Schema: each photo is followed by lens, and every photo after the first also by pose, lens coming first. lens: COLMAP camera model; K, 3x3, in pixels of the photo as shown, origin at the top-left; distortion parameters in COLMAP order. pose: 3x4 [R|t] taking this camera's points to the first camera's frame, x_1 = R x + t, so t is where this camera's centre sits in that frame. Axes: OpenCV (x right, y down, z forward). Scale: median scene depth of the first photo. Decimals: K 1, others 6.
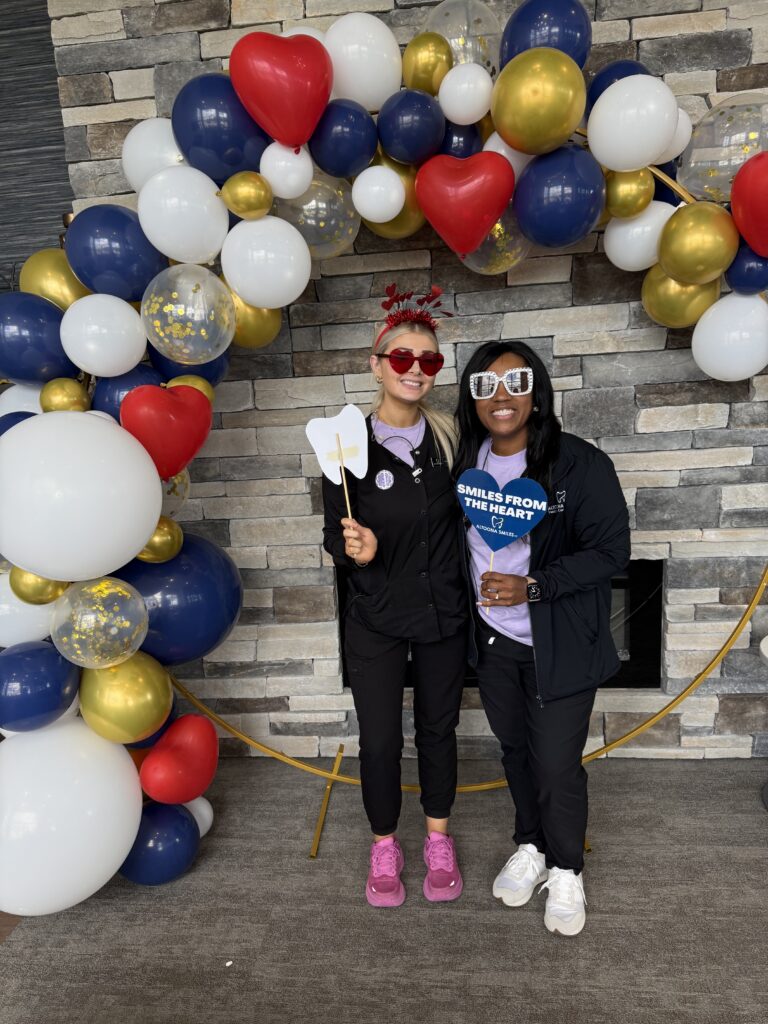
lens RADIAL K [[693.5, 0, 378.4], [0, 693.5, 510.1], [0, 0, 1]] dist [-0.005497, -0.005453]
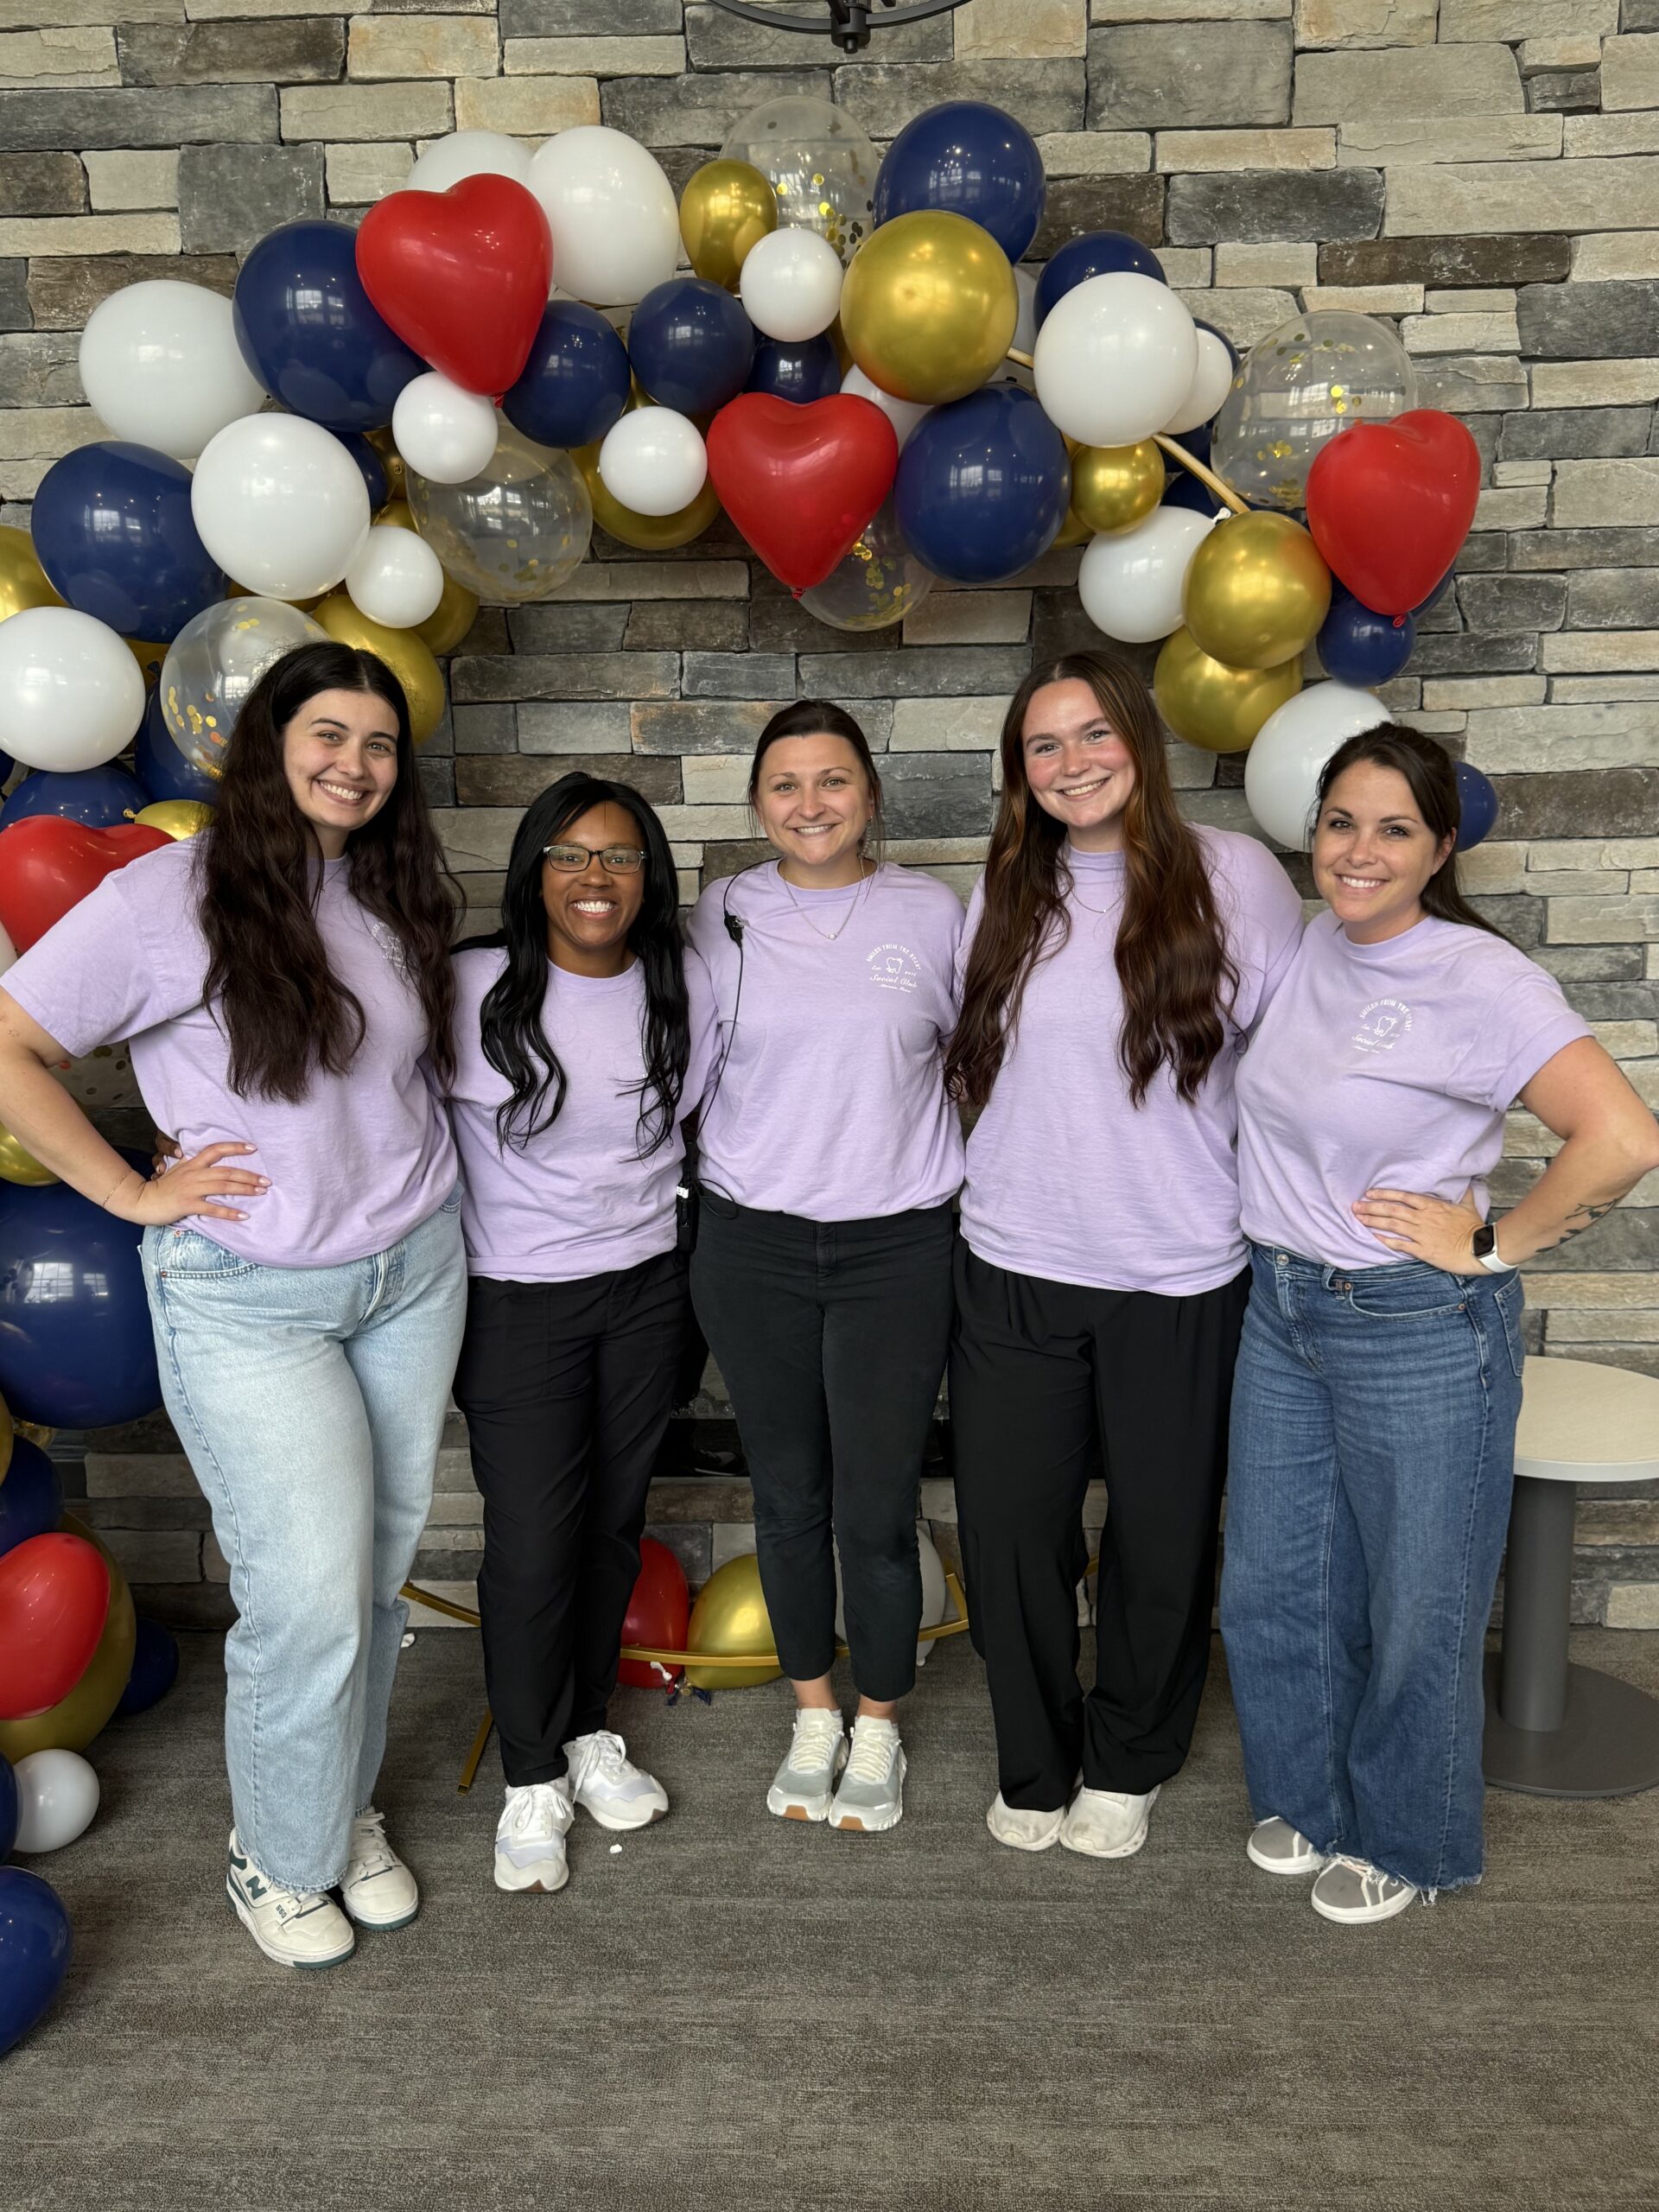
lens RADIAL K [[1783.7, 0, 810.7], [0, 1783.7, 1118.0], [0, 0, 1]] dist [0.009285, -0.025792]
pose [[0.996963, 0.031622, 0.071164, 0.046869], [-0.030316, 0.999353, -0.019358, 0.040396], [-0.071730, 0.017142, 0.997277, -0.268561]]
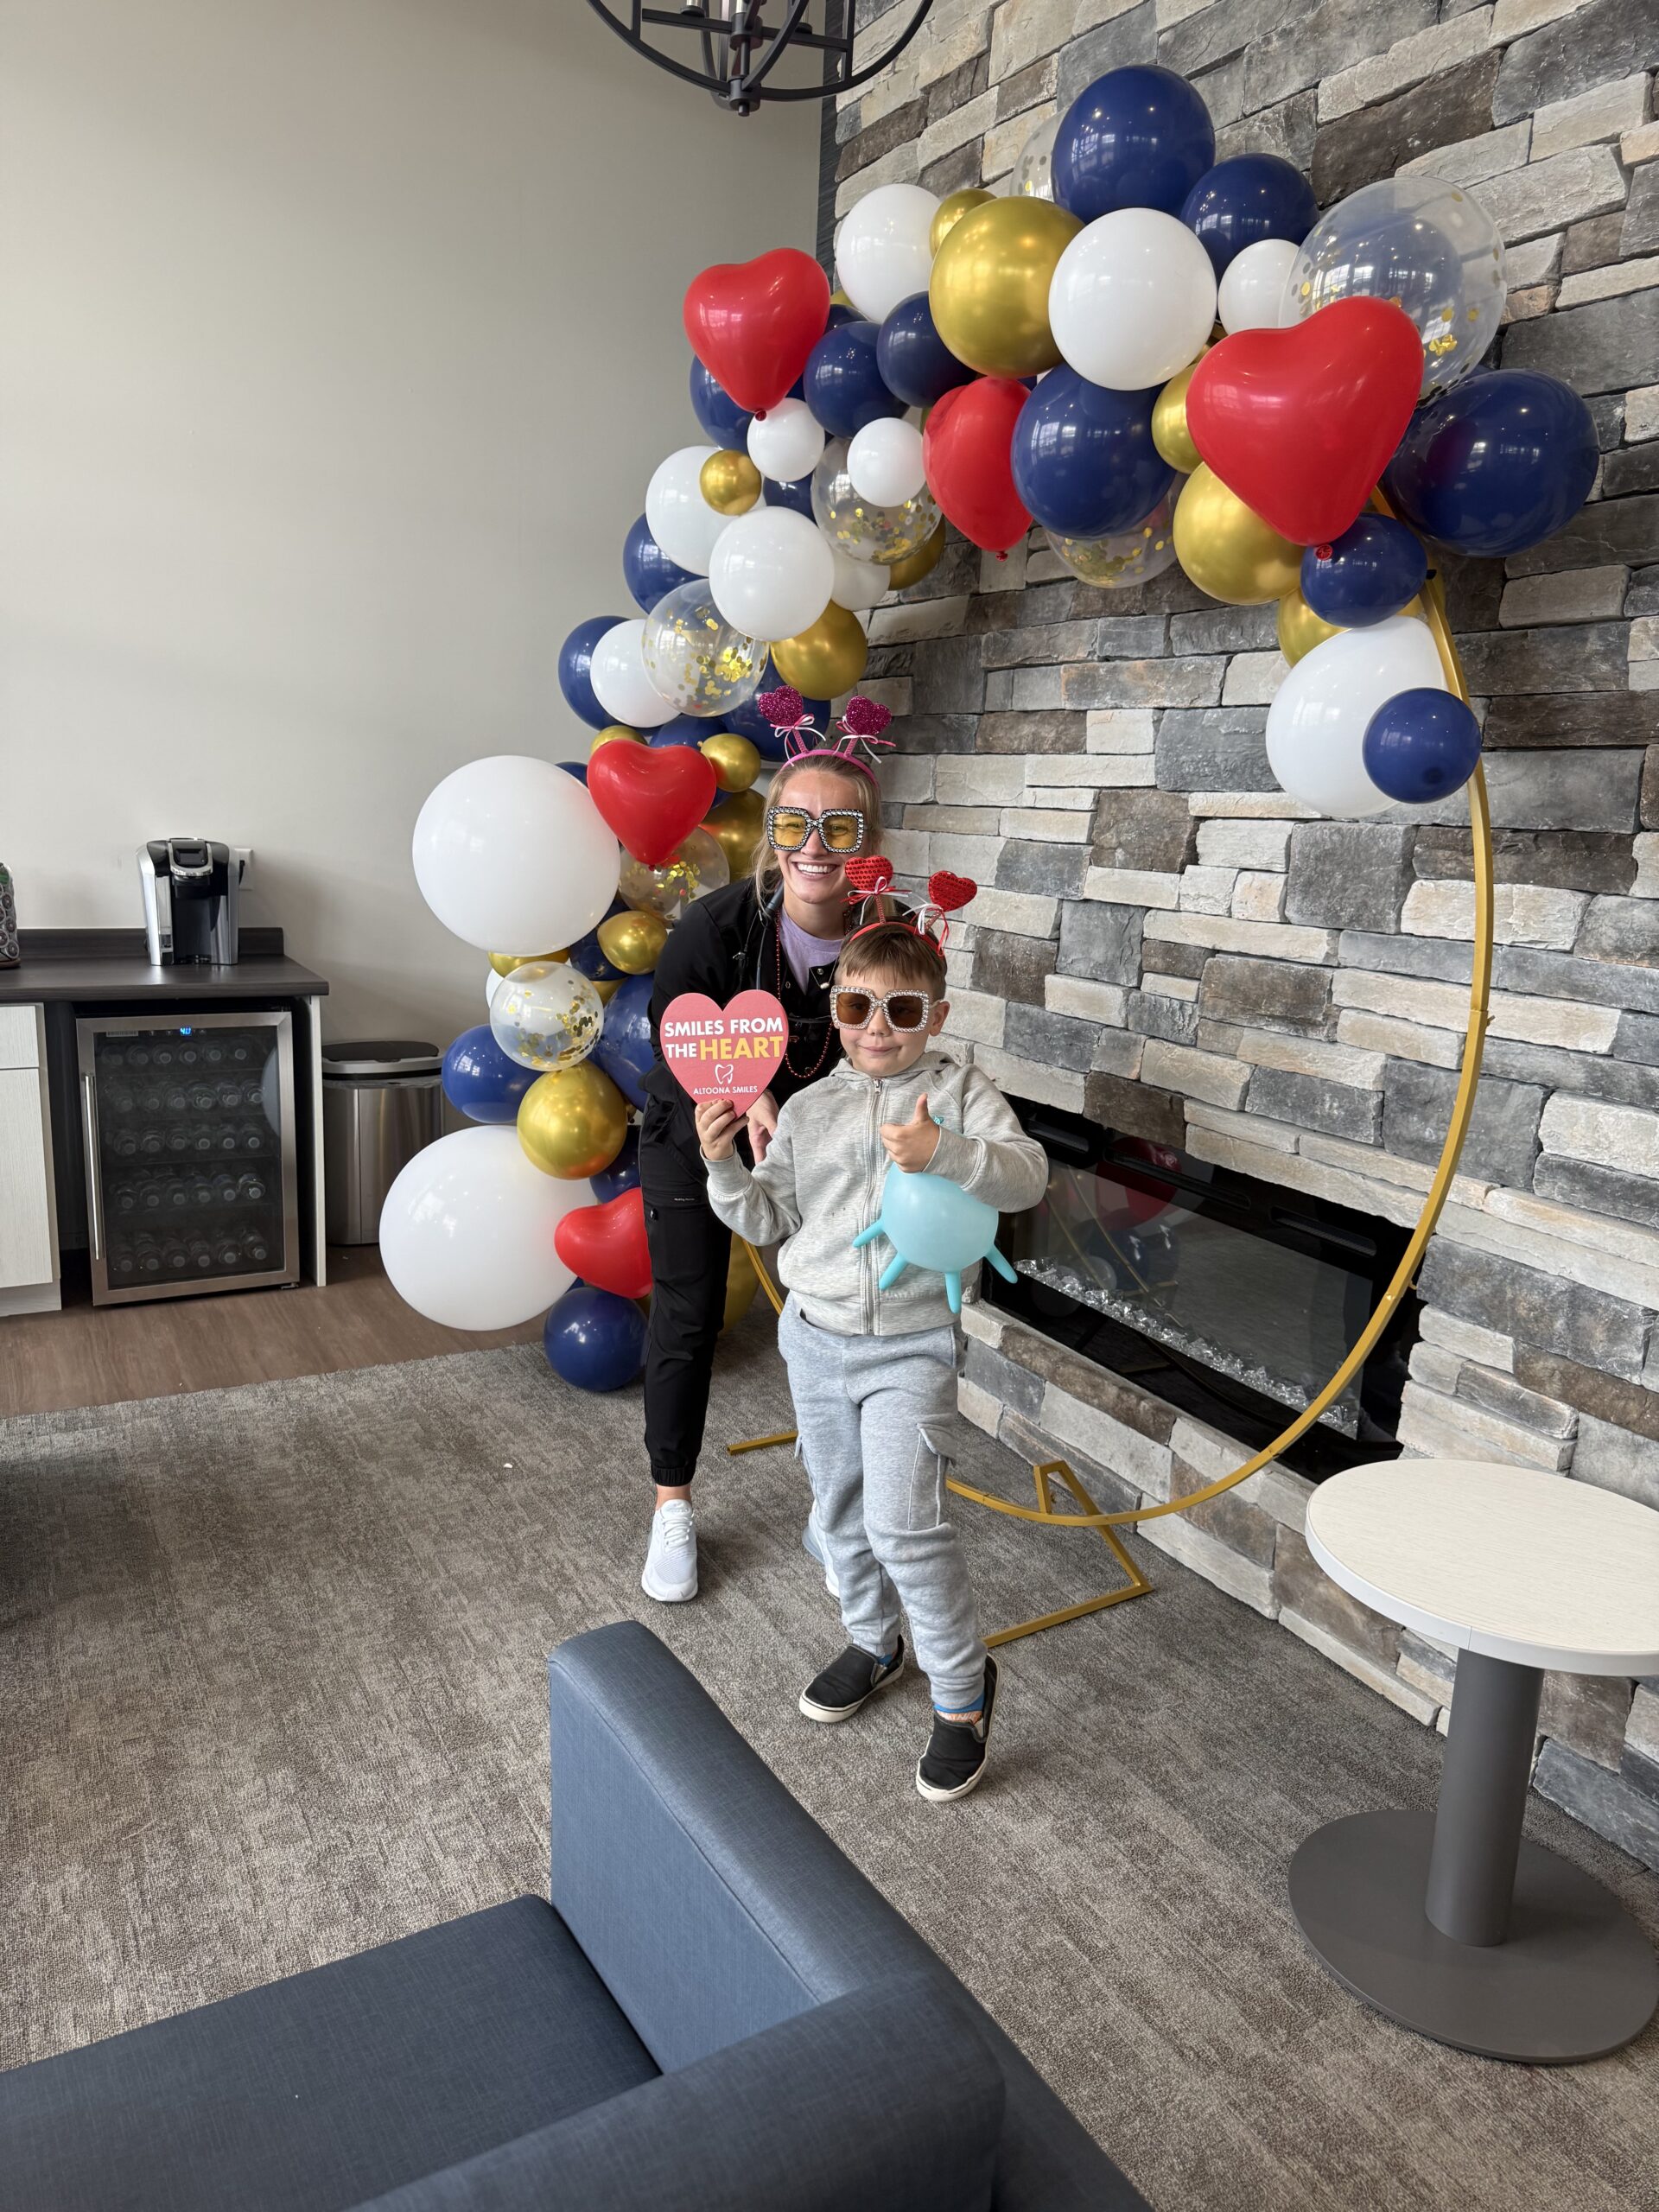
lens RADIAL K [[1498.2, 0, 818.7], [0, 1498.2, 1108.4], [0, 0, 1]] dist [-0.005497, -0.005453]
pose [[0.592889, 0.257317, -0.763066, 1.030076], [-0.232911, 0.961869, 0.143389, -0.058750], [0.770866, 0.092713, 0.630214, 0.123296]]
